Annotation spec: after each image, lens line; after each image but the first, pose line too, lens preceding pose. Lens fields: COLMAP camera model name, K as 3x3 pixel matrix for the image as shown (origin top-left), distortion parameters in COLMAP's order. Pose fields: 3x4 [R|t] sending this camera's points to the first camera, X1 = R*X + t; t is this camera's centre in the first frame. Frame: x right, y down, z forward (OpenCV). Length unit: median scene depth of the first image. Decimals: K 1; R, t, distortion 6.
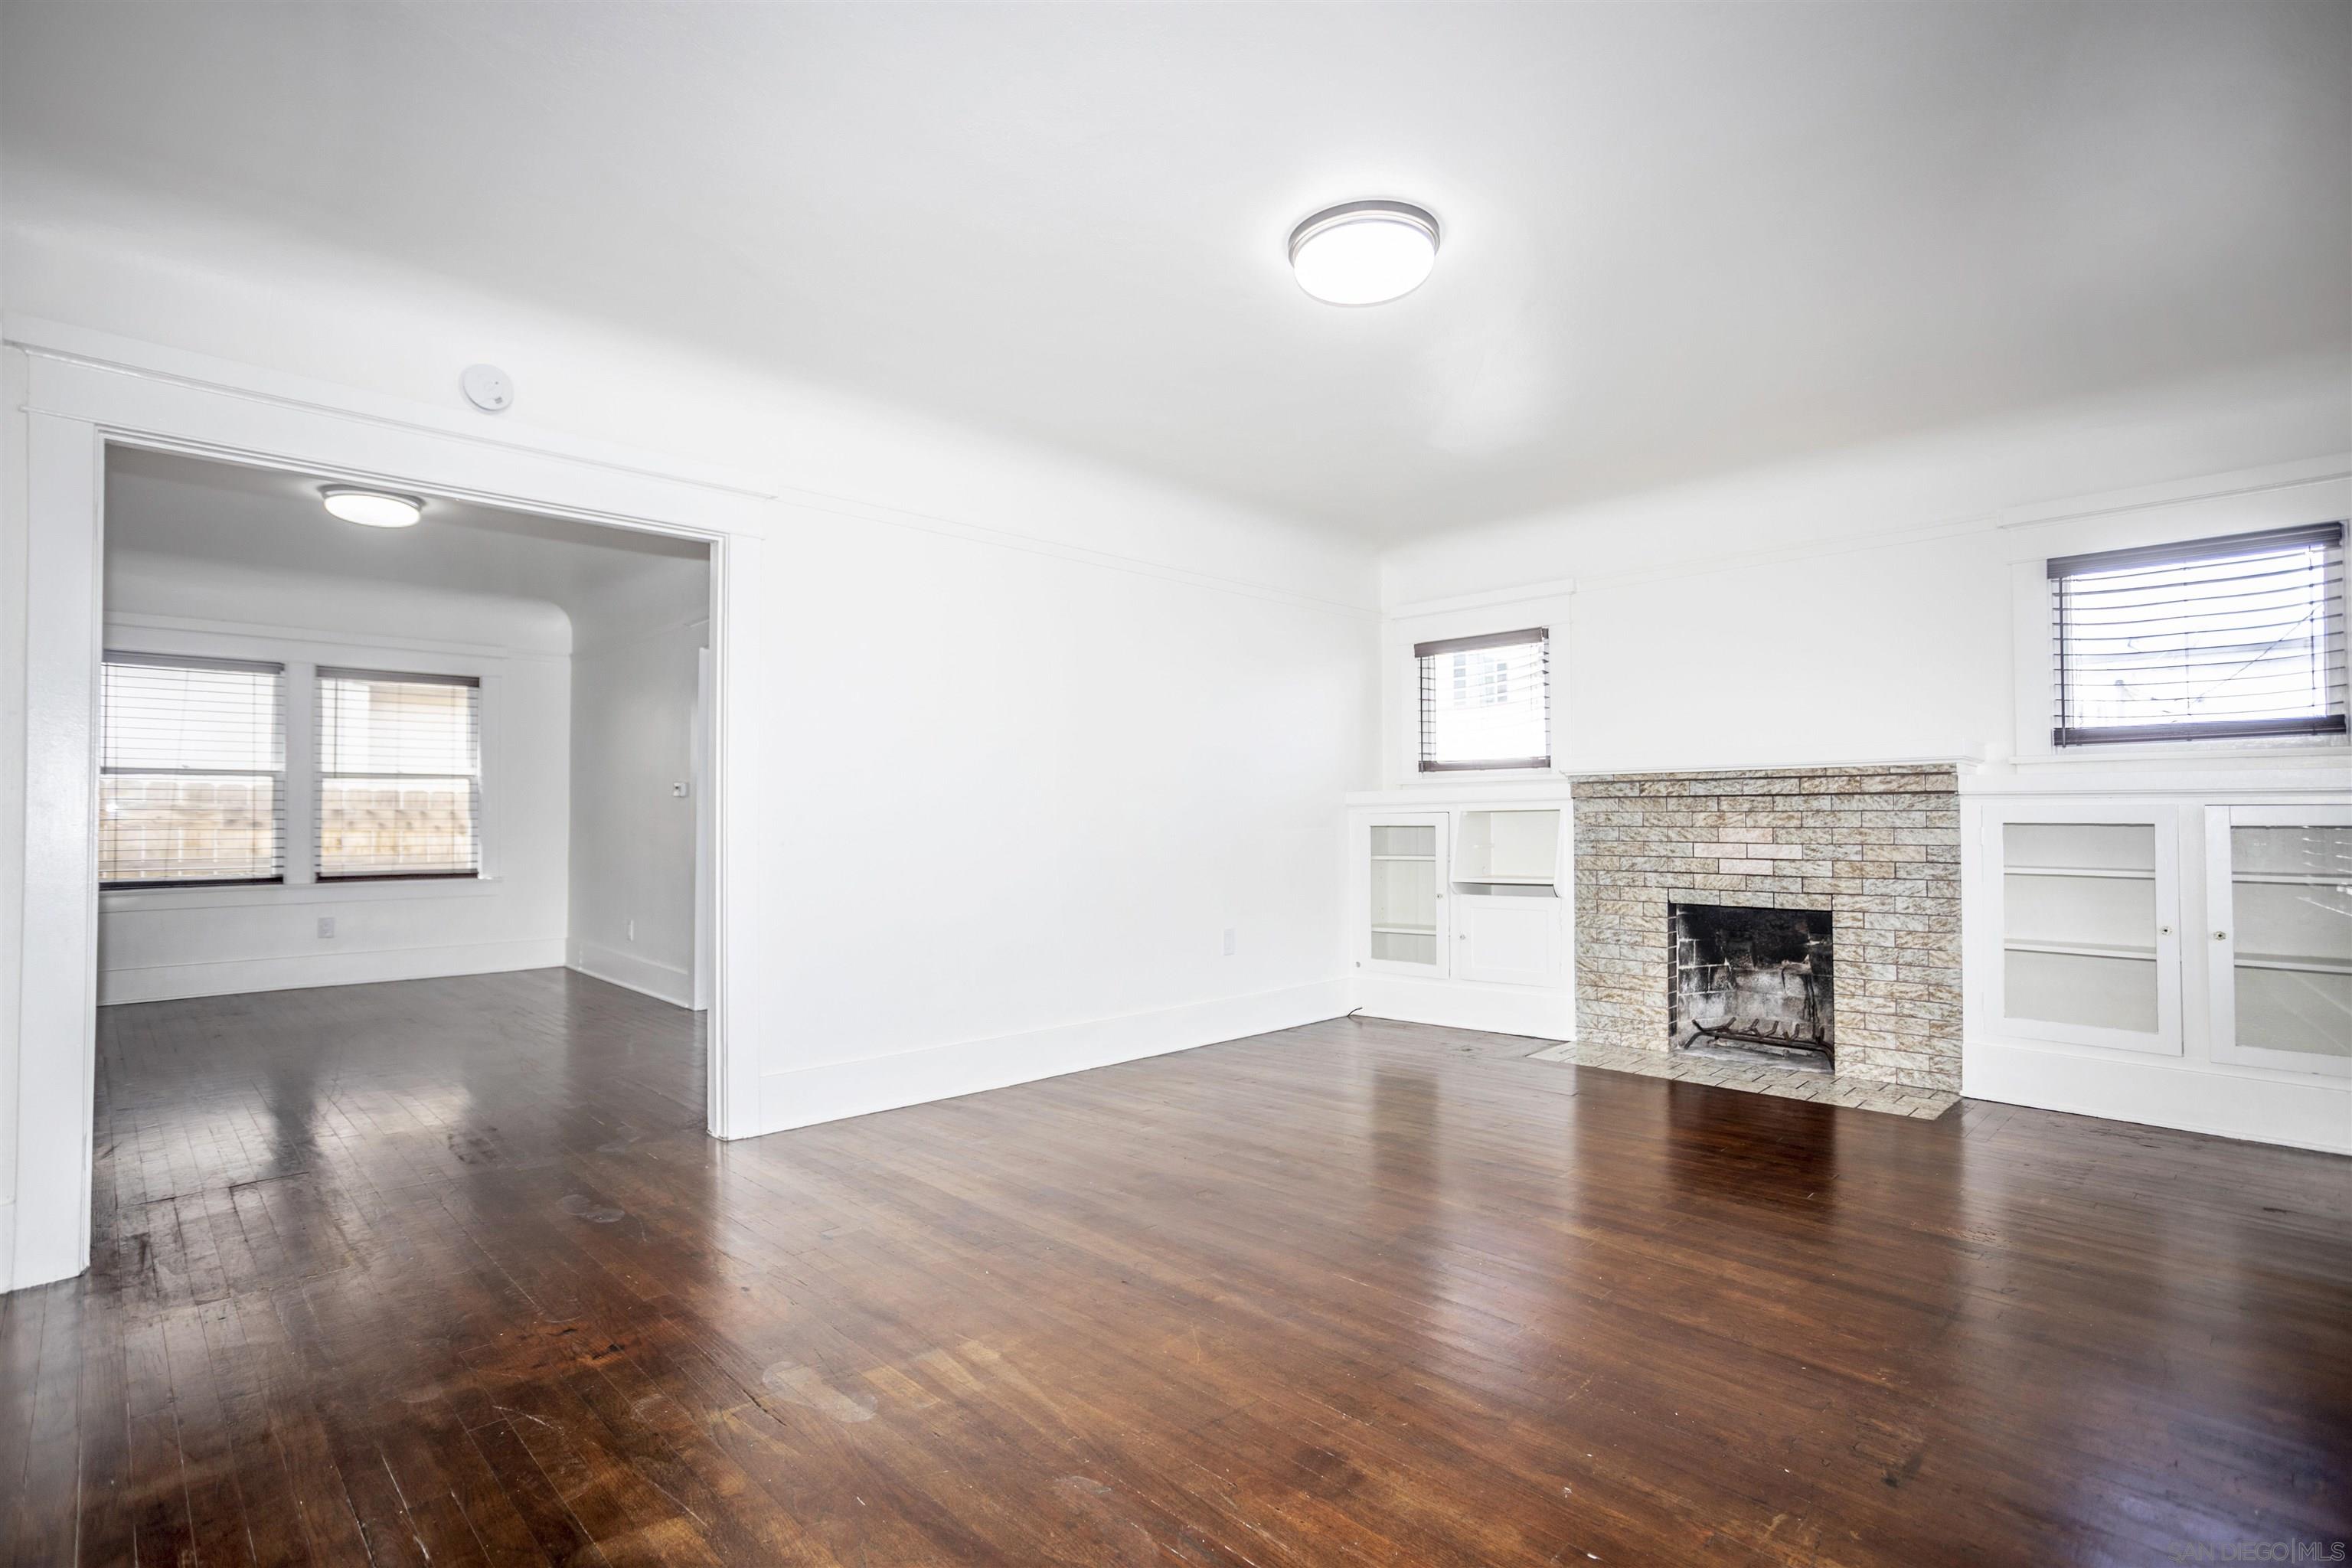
lens RADIAL K [[1123.3, 0, 1173.4], [0, 1123.3, 790.7], [0, 0, 1]] dist [-0.044965, 0.024731]
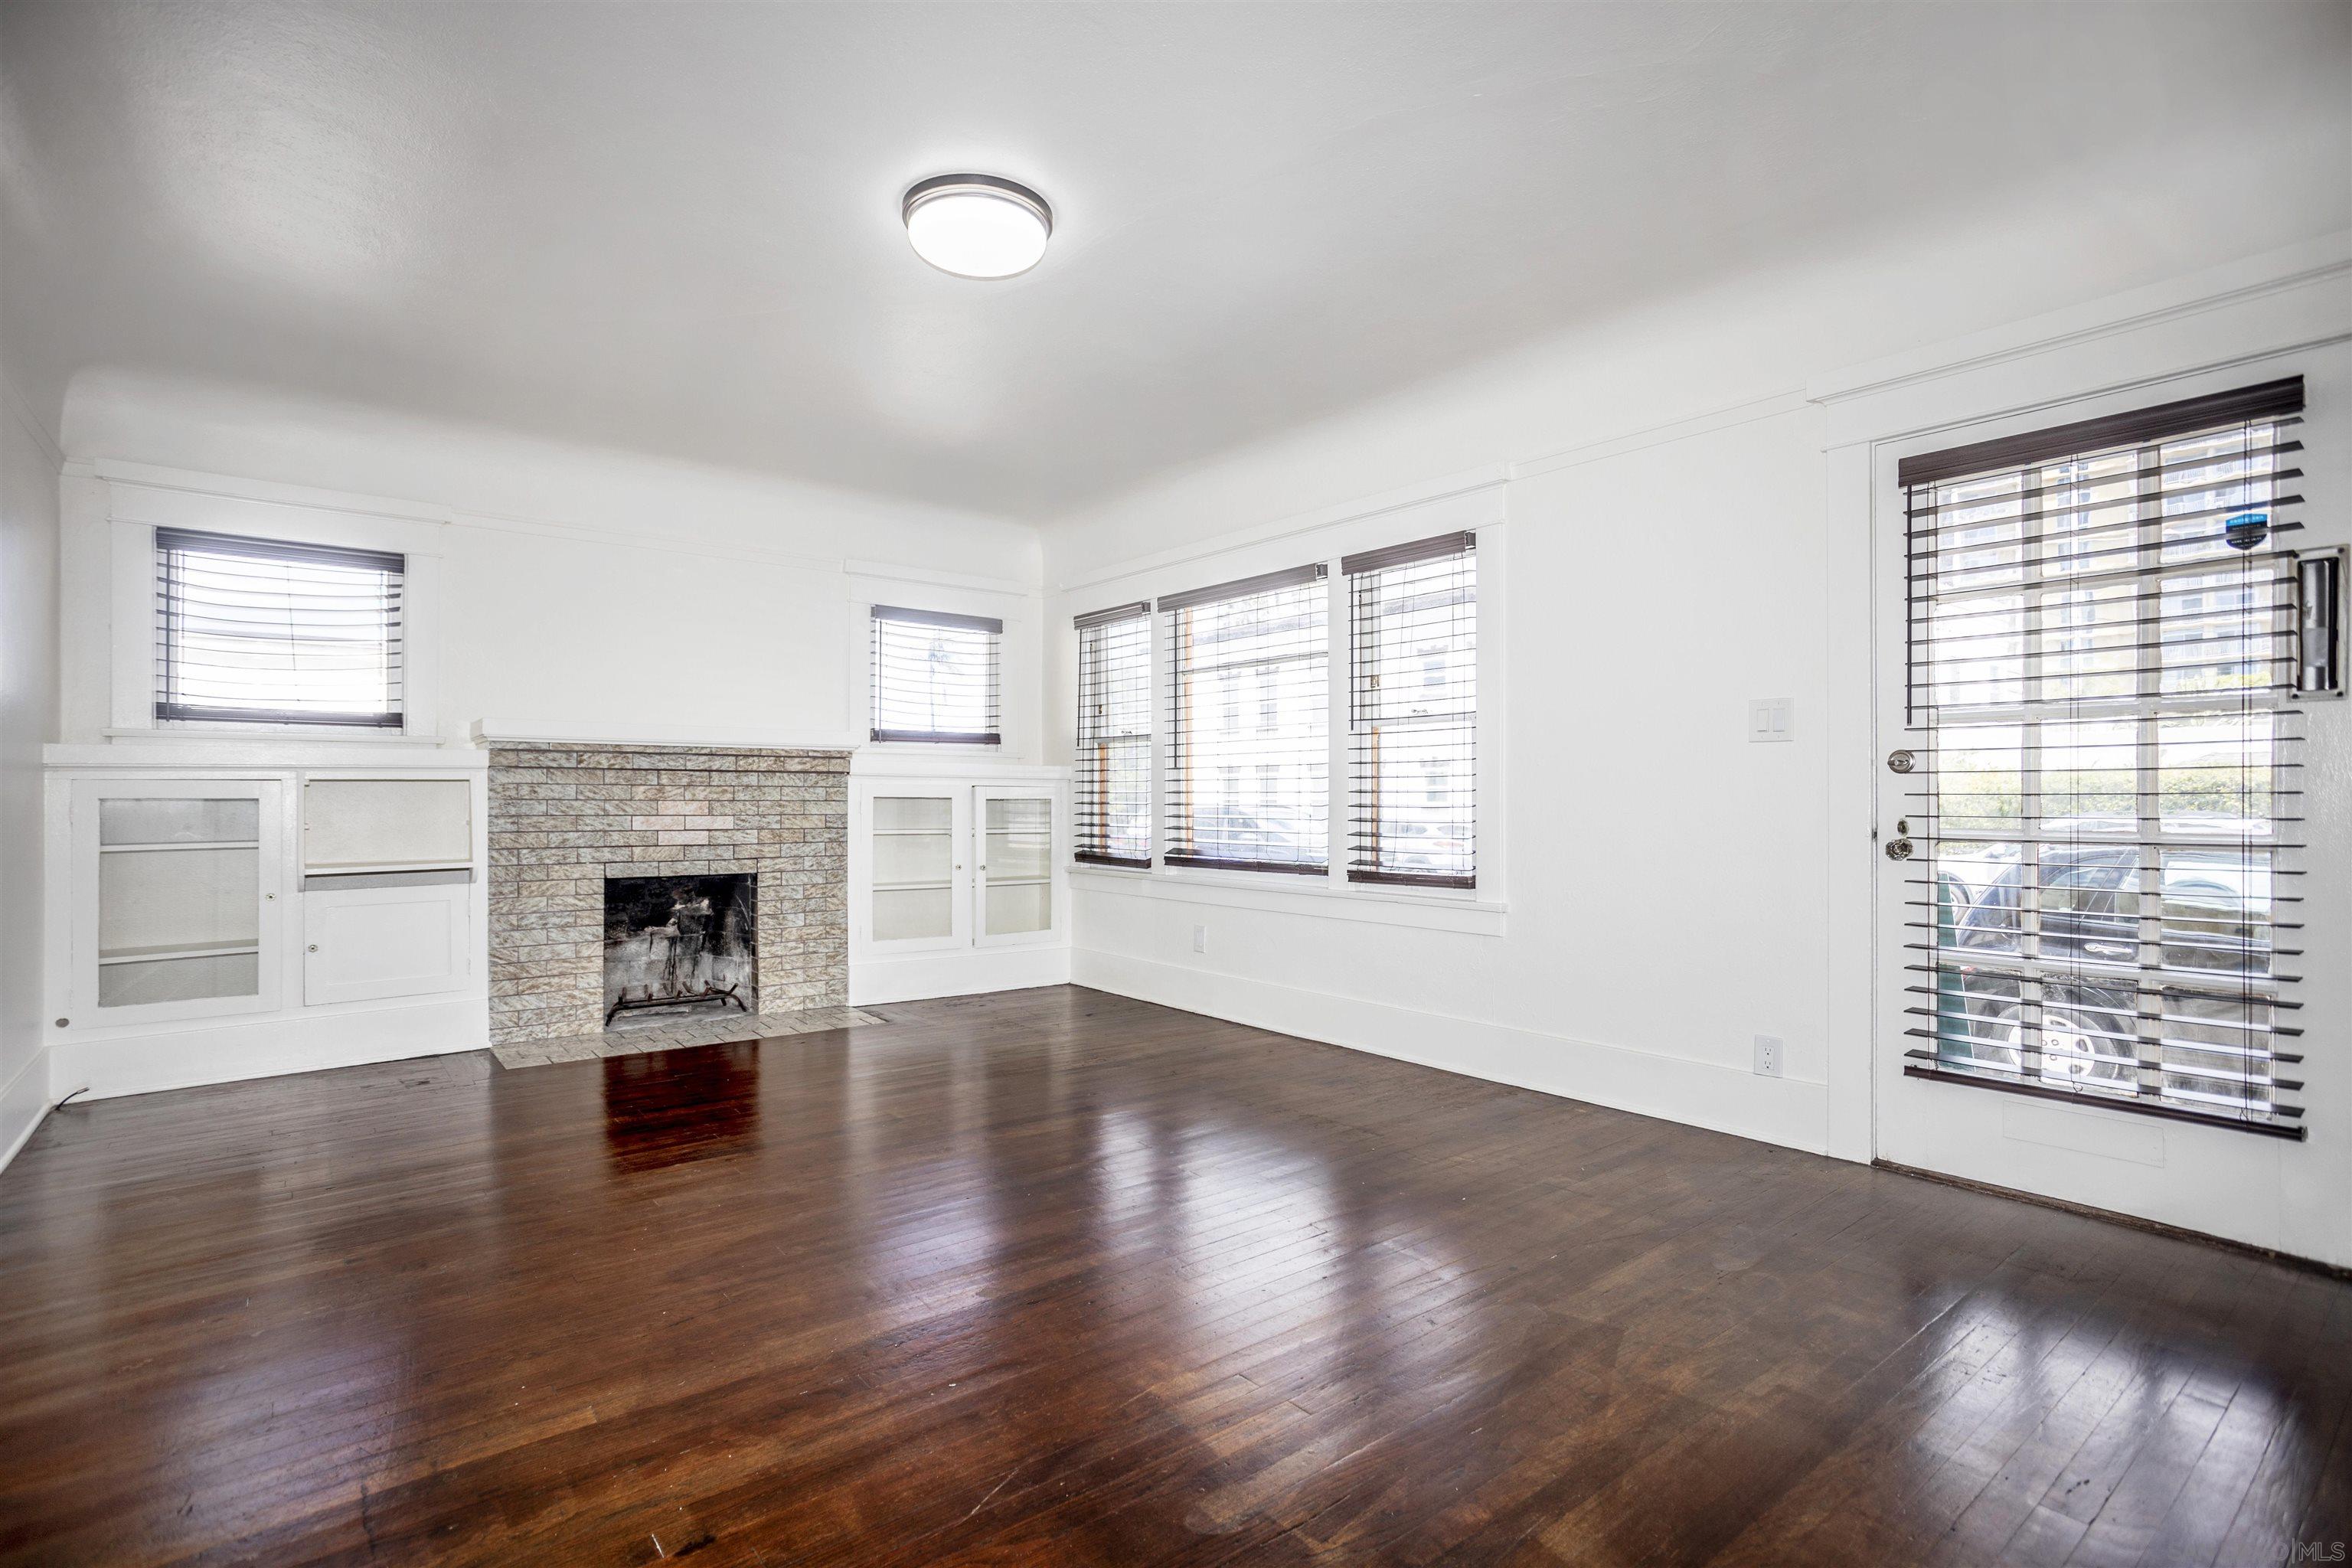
lens RADIAL K [[1123.3, 0, 1173.4], [0, 1123.3, 790.7], [0, 0, 1]] dist [-0.044965, 0.024731]
pose [[0.108127, 0.010608, 0.994081, -0.473362], [-0.027665, 0.999588, -0.007657, 0.018472], [-0.993752, -0.026673, 0.108376, 0.412627]]
